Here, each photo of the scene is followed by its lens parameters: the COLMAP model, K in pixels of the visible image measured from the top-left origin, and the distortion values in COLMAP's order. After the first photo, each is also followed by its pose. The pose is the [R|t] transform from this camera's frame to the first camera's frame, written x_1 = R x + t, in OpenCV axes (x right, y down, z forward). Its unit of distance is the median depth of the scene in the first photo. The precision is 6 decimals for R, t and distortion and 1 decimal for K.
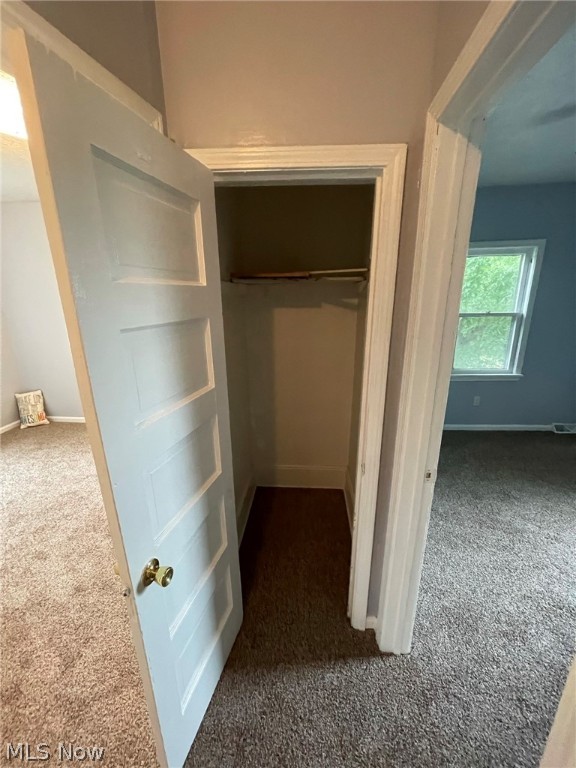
lens RADIAL K [[310.8, 0, 293.0], [0, 310.8, 385.2], [0, 0, 1]] dist [-0.002939, -0.000218]
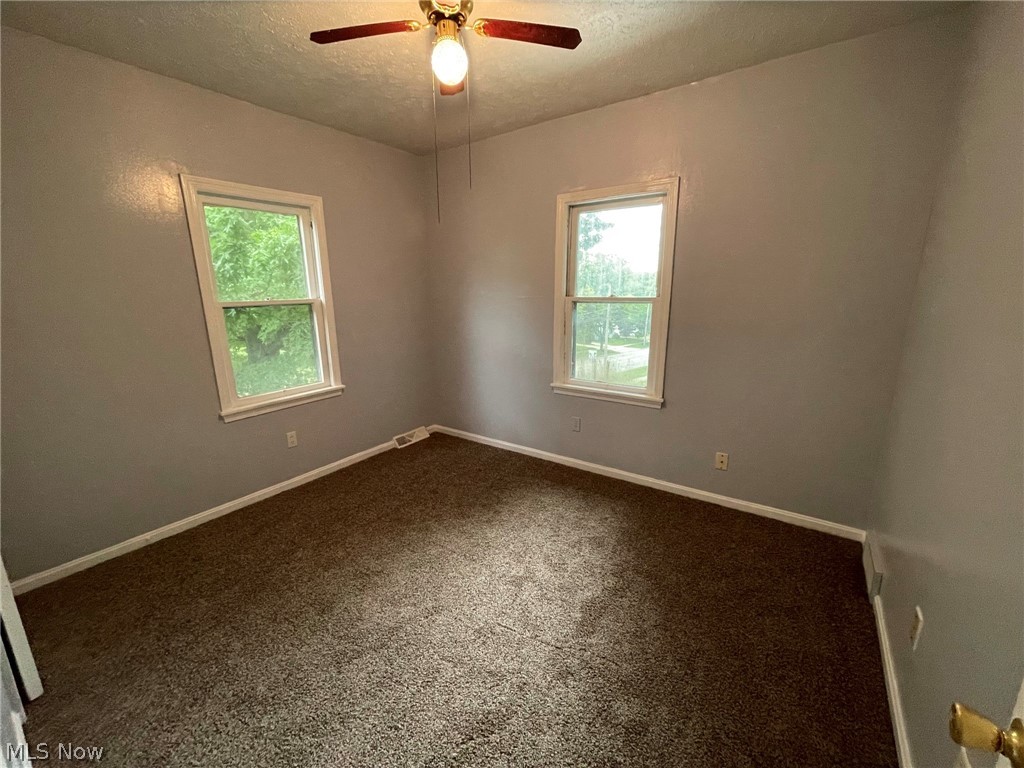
lens RADIAL K [[414.4, 0, 509.7], [0, 414.4, 387.7], [0, 0, 1]] dist [-0.002939, -0.000218]
pose [[0.530481, -0.195844, 0.824764, 0.154385], [0.233881, 0.968996, 0.079663, -0.013993], [-0.814794, 0.150637, 0.559838, 0.155070]]
